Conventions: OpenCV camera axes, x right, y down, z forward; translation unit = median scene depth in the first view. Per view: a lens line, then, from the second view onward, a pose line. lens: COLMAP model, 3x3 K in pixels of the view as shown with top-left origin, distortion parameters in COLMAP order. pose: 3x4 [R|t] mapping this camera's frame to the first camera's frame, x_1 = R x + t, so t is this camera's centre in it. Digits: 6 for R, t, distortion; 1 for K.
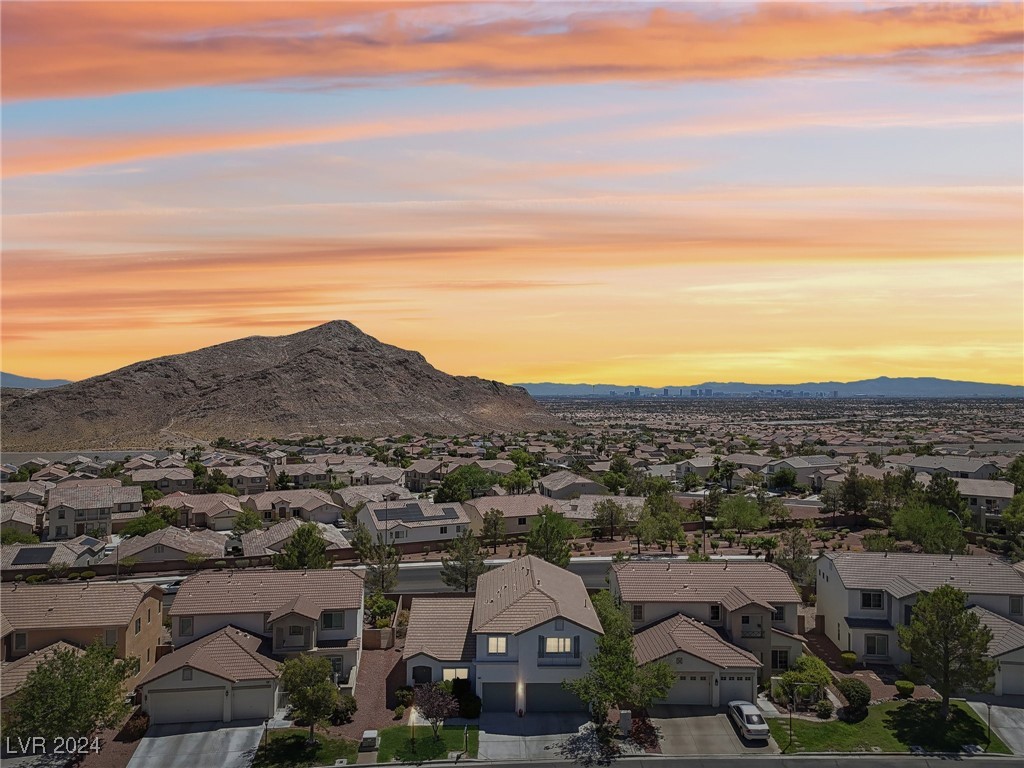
lens RADIAL K [[770.3, 0, 512.0], [0, 770.3, 384.0], [0, 0, 1]] dist [0.056367, -0.043184]
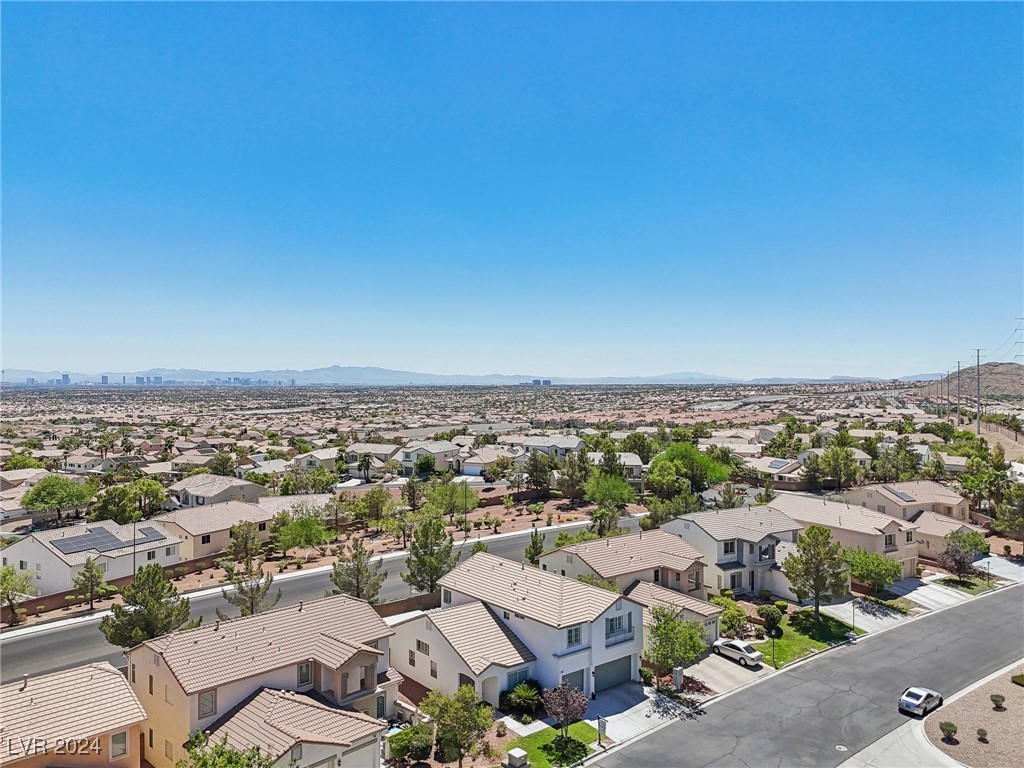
lens RADIAL K [[787.5, 0, 521.2], [0, 787.5, 353.4], [0, 0, 1]] dist [0.032779, -0.003110]
pose [[0.772958, 0.020202, 0.634135, -0.180322], [-0.005375, 0.999666, -0.025296, -0.003133], [-0.634434, 0.016144, 0.772808, 0.053494]]
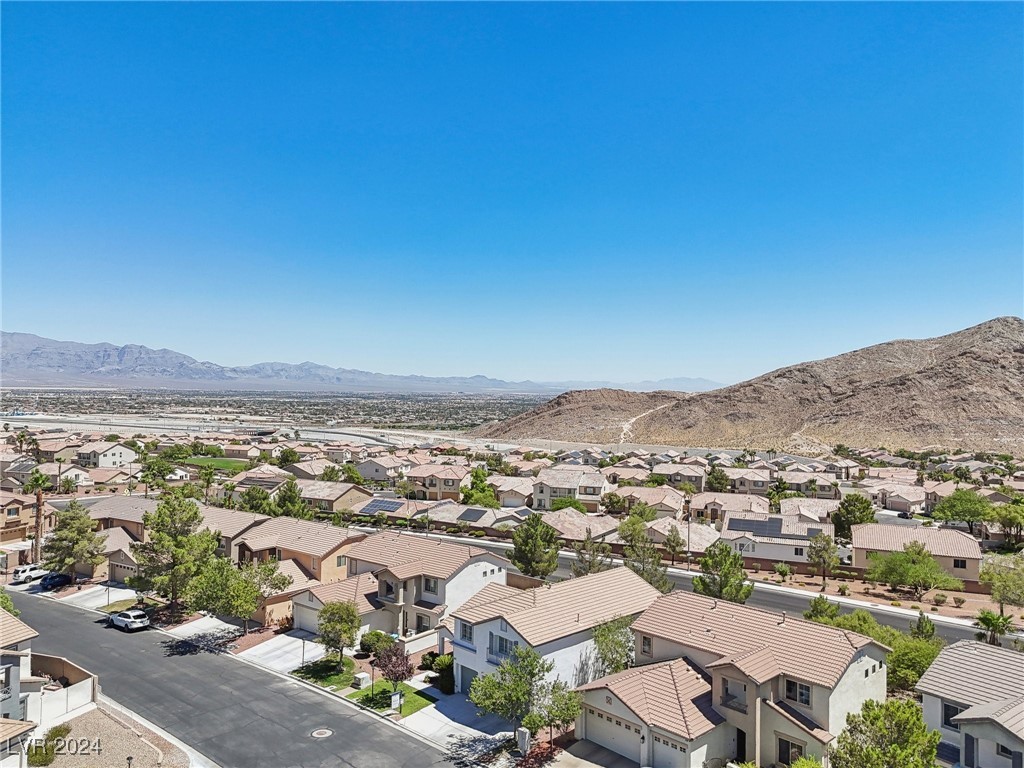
lens RADIAL K [[770.3, 0, 512.0], [0, 770.3, 384.0], [0, 0, 1]] dist [0.056367, -0.043184]
pose [[0.686203, 0.005078, -0.727392, 0.187701], [-0.010993, 0.999934, -0.003389, 0.001240], [0.727327, 0.010322, 0.686214, 0.077445]]
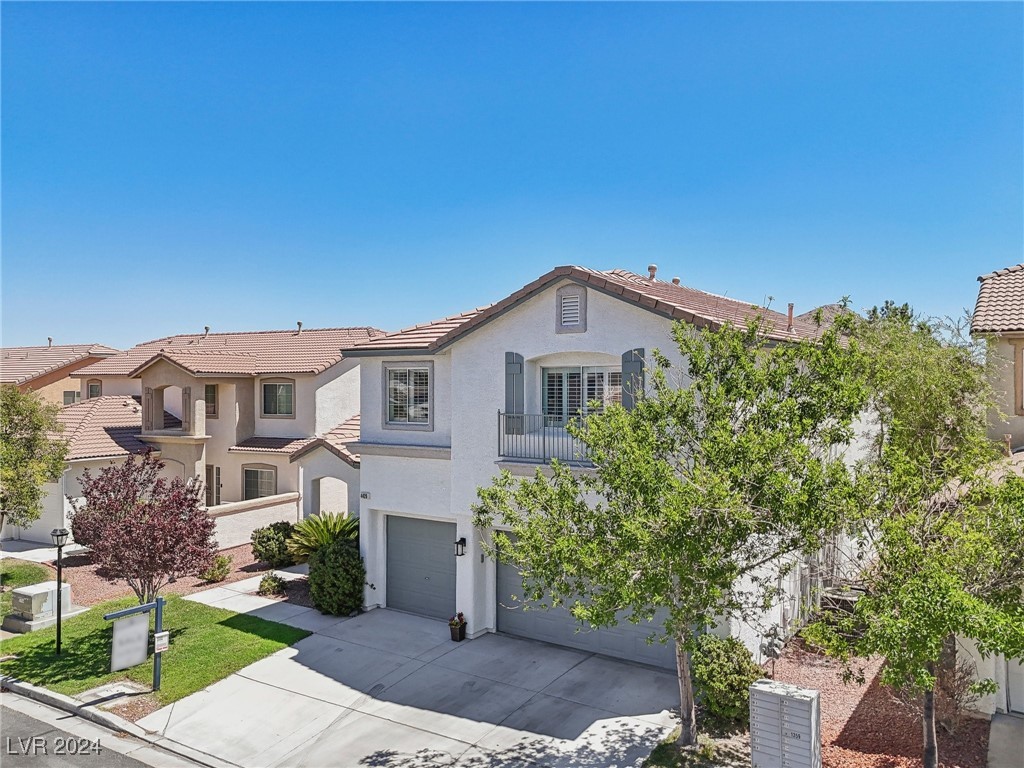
lens RADIAL K [[770.3, 0, 512.0], [0, 770.3, 384.0], [0, 0, 1]] dist [0.056367, -0.043184]
pose [[0.809947, -0.007601, -0.586453, 0.046074], [0.007178, 0.999970, -0.003048, 0.080154], [0.586459, -0.001741, 0.809977, 0.186893]]
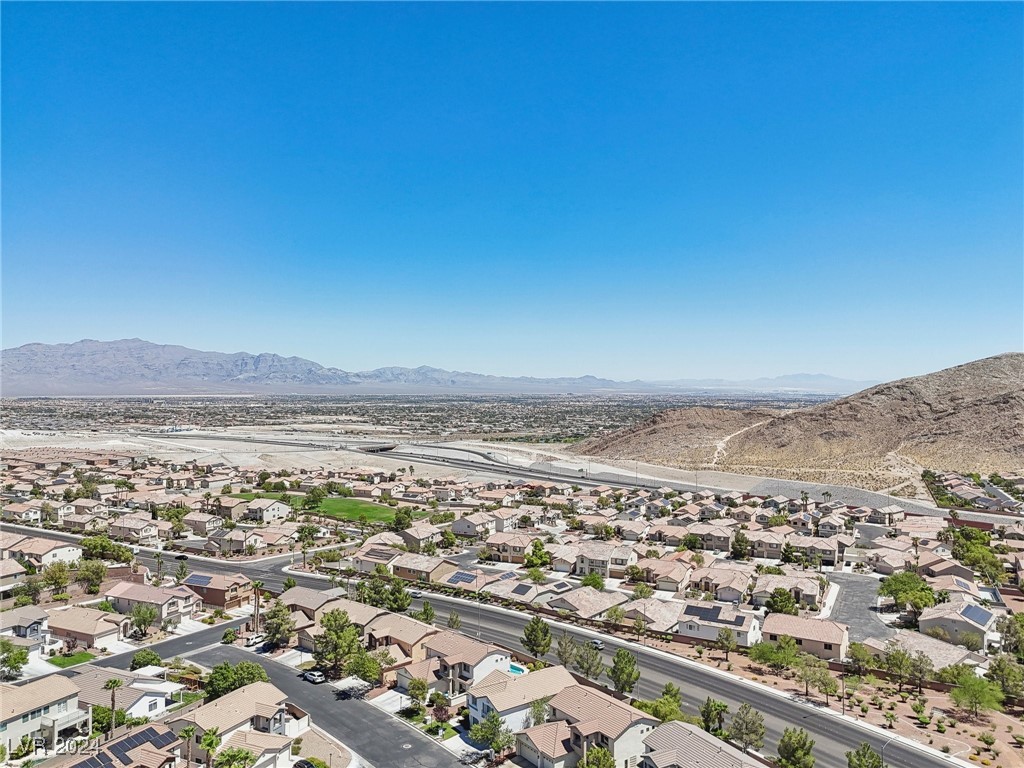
lens RADIAL K [[757.0, 0, 512.0], [0, 757.0, 384.0], [0, 0, 1]] dist [0.055156, -0.037372]
pose [[0.575808, -0.008206, -0.817544, 0.438239], [0.005233, 0.999966, -0.006351, -0.131793], [0.817568, -0.000621, 0.575831, -0.039148]]
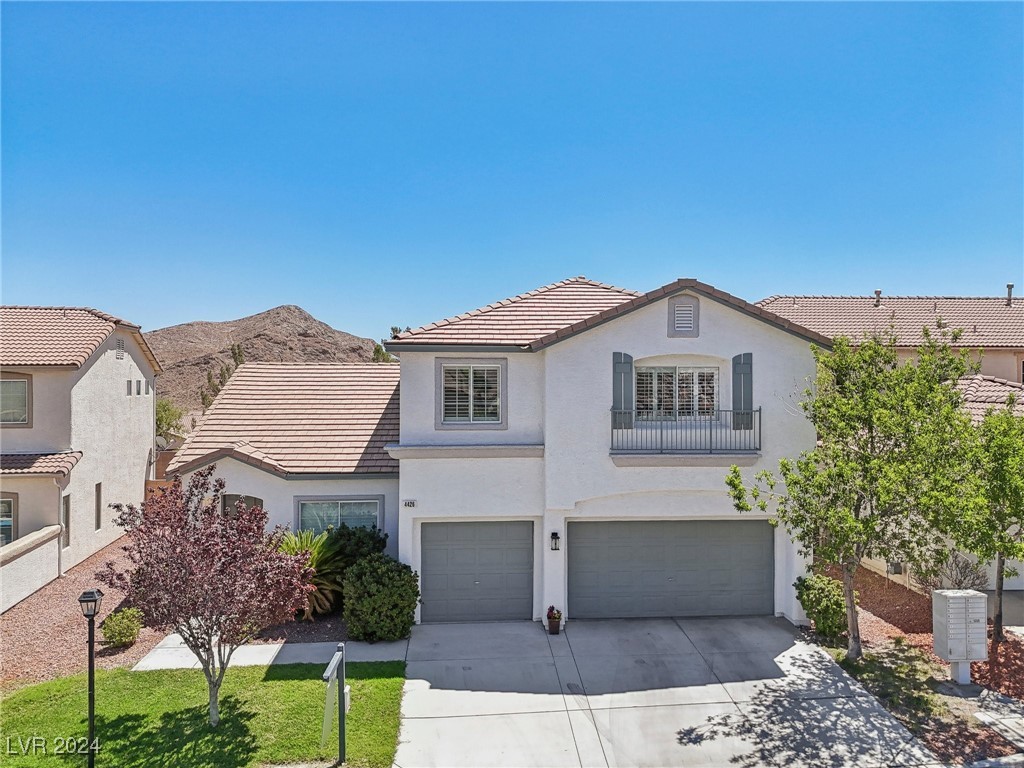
lens RADIAL K [[770.3, 0, 512.0], [0, 770.3, 384.0], [0, 0, 1]] dist [0.056367, -0.043184]
pose [[0.998476, -0.004906, 0.054973, -0.004707], [0.004750, 0.999984, 0.002970, 0.079886], [-0.054987, -0.002704, 0.998483, 0.170393]]
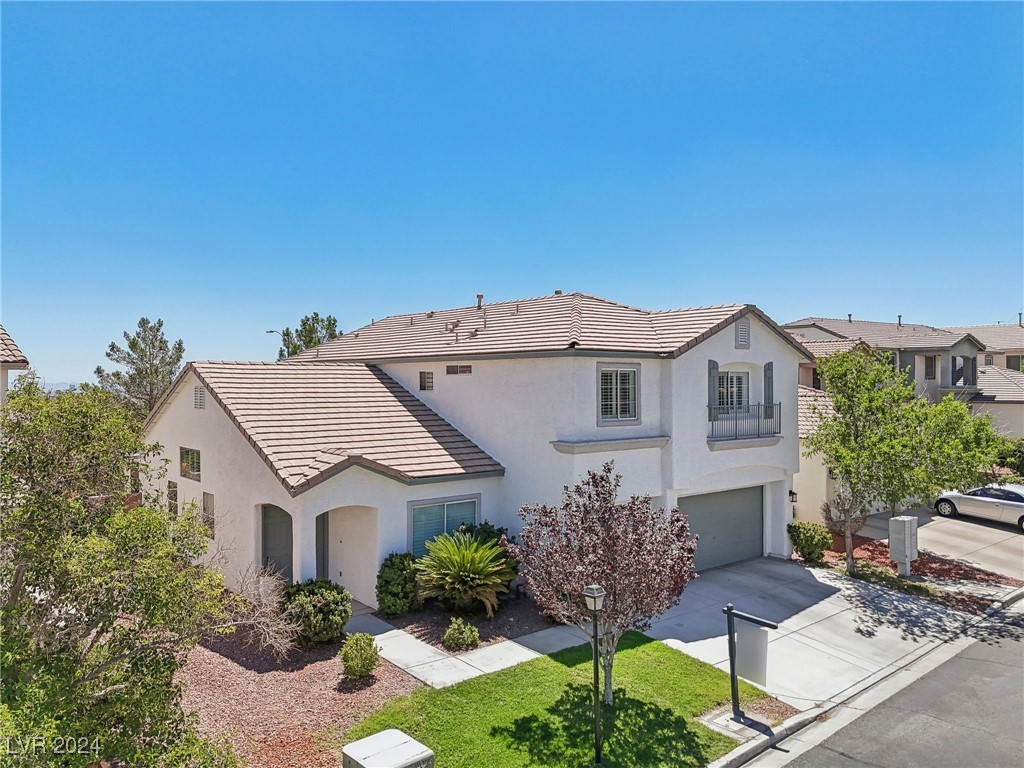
lens RADIAL K [[770.3, 0, 512.0], [0, 770.3, 384.0], [0, 0, 1]] dist [0.056367, -0.043184]
pose [[0.782043, -0.006204, 0.623194, -0.062866], [0.004119, 0.999980, 0.004787, 0.079488], [-0.623211, -0.001177, 0.782053, 0.184650]]
